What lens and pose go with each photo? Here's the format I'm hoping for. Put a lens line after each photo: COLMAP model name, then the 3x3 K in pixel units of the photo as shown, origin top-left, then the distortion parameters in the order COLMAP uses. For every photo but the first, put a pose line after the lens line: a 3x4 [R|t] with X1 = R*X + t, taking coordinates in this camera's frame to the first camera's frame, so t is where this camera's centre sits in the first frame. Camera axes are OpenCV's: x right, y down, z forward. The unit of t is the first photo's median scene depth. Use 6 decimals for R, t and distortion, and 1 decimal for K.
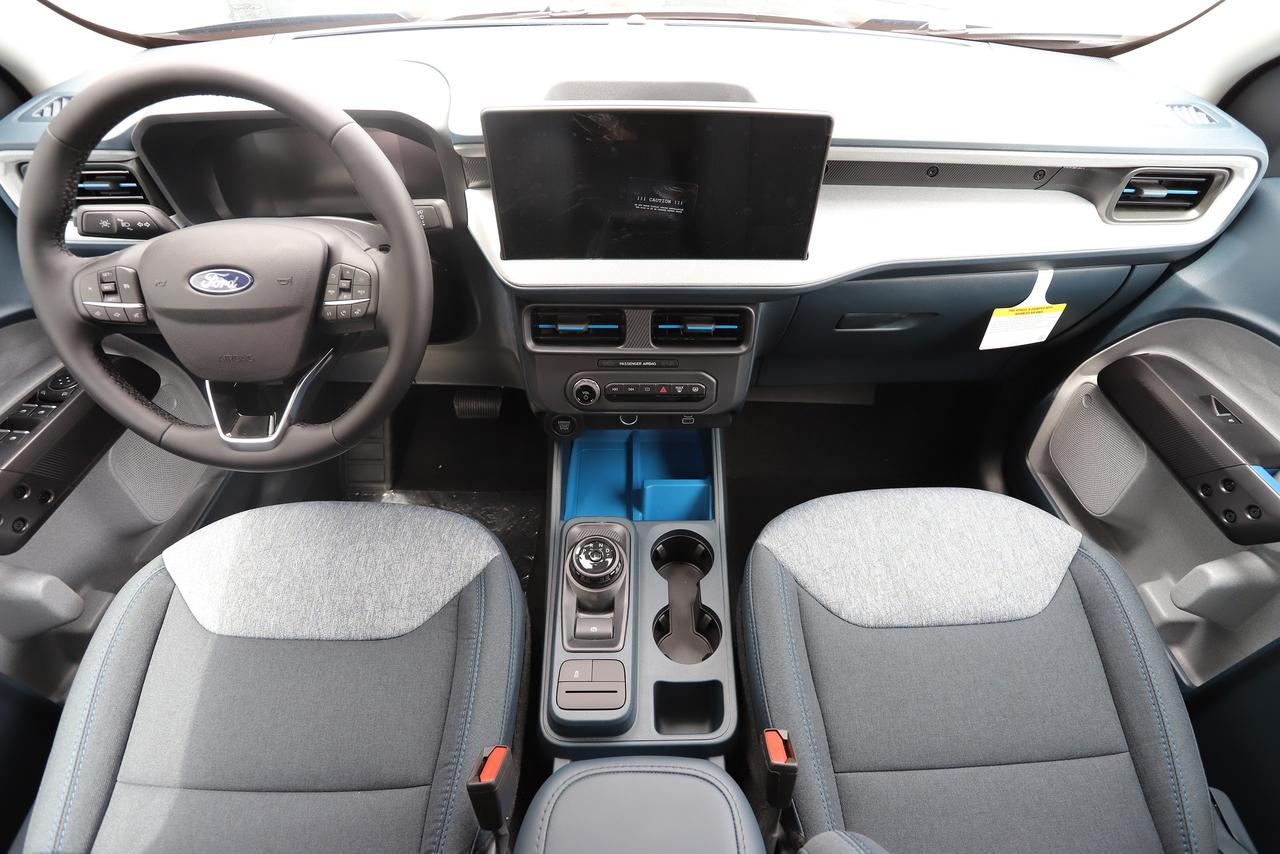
lens RADIAL K [[634.1, 0, 640.0], [0, 634.1, 427.0], [0, 0, 1]] dist [-0.064164, 0.024662]
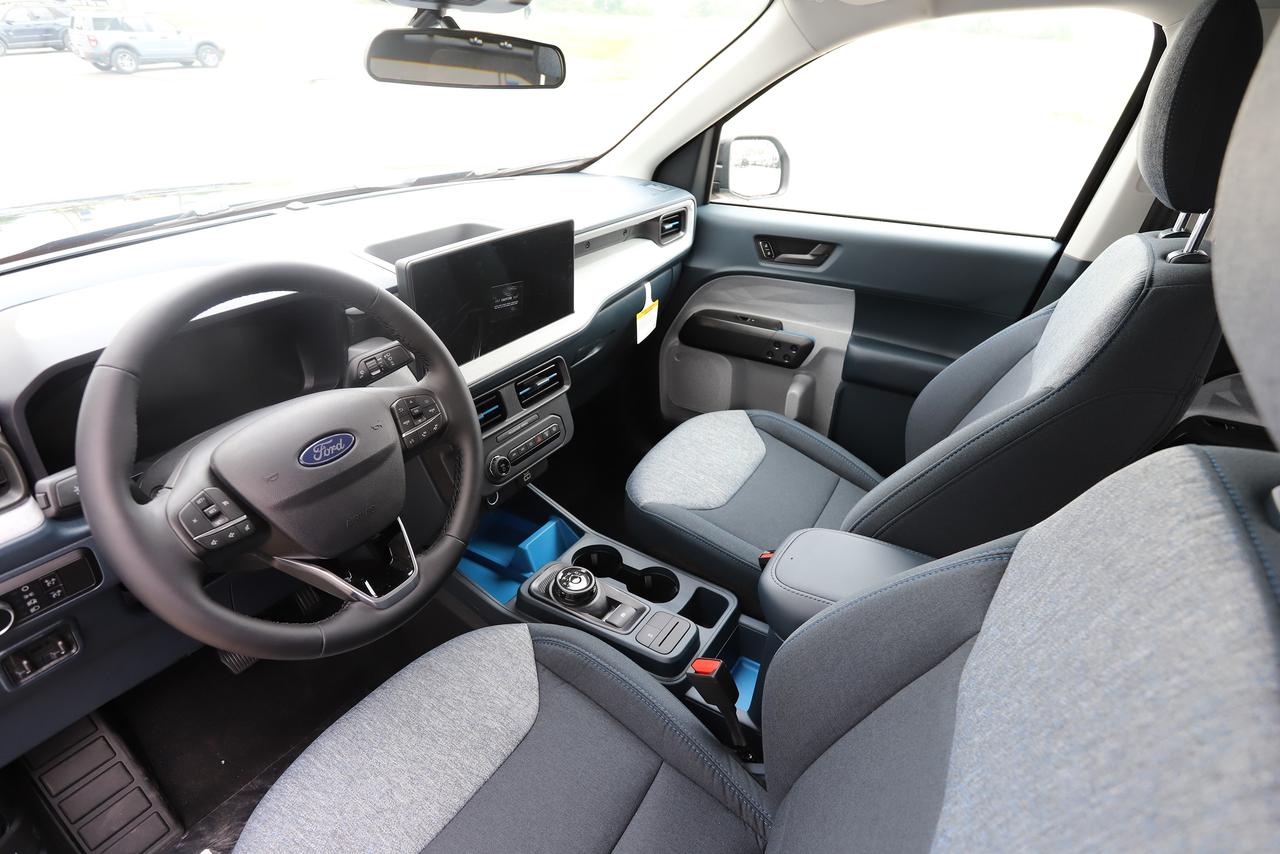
lens RADIAL K [[714.4, 0, 640.0], [0, 714.4, 427.0], [0, 0, 1]] dist [0.000834, 0.001076]
pose [[0.533484, -0.397056, 0.746821, -1.028285], [0.575777, 0.817277, 0.023214, 0.006509], [-0.619577, 0.417618, 0.664620, -0.112447]]
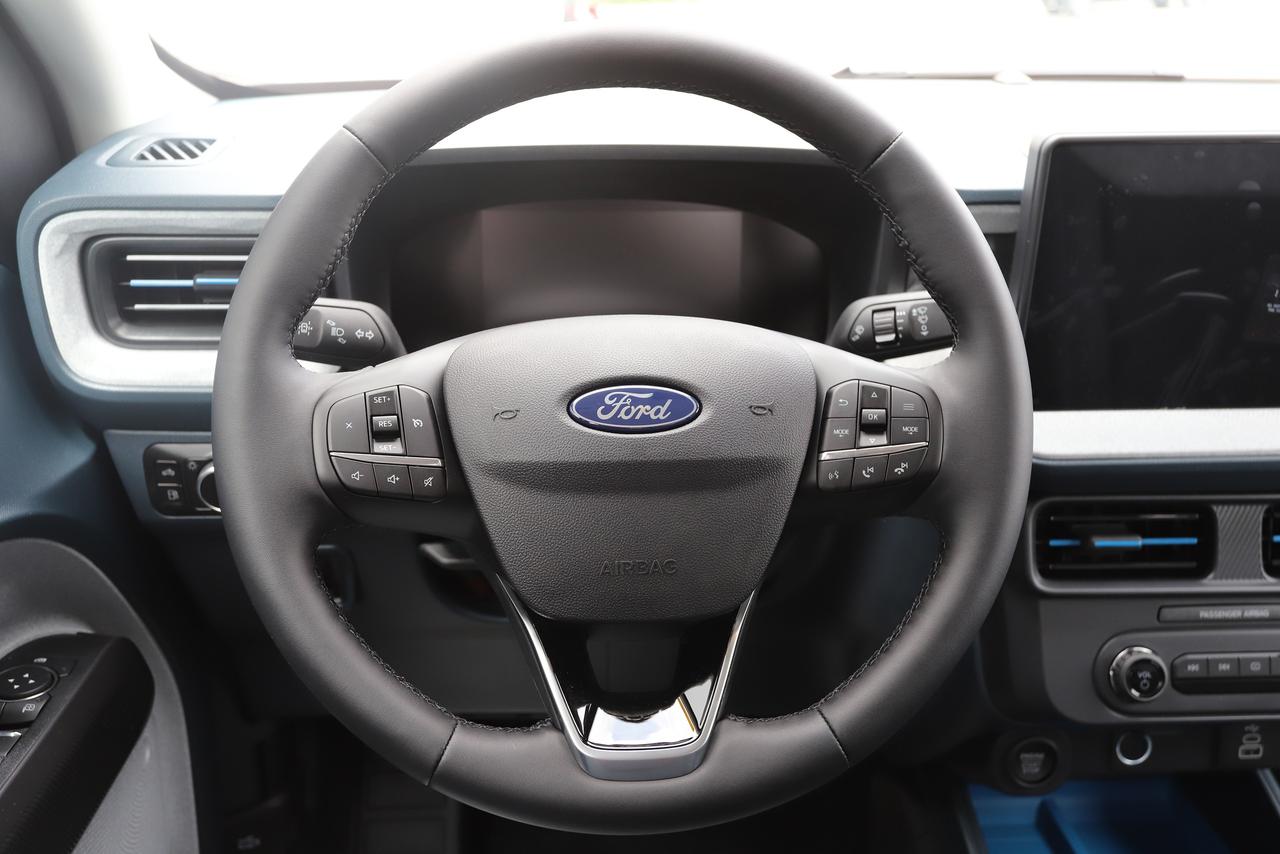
lens RADIAL K [[1148.2, 0, 640.0], [0, 1148.2, 427.0], [0, 0, 1]] dist [0.005814, 0.005092]
pose [[0.997552, -0.016886, 0.067858, -0.591722], [0.041675, 0.922807, -0.383003, 0.105382], [-0.056153, 0.384893, 0.921251, 0.124881]]
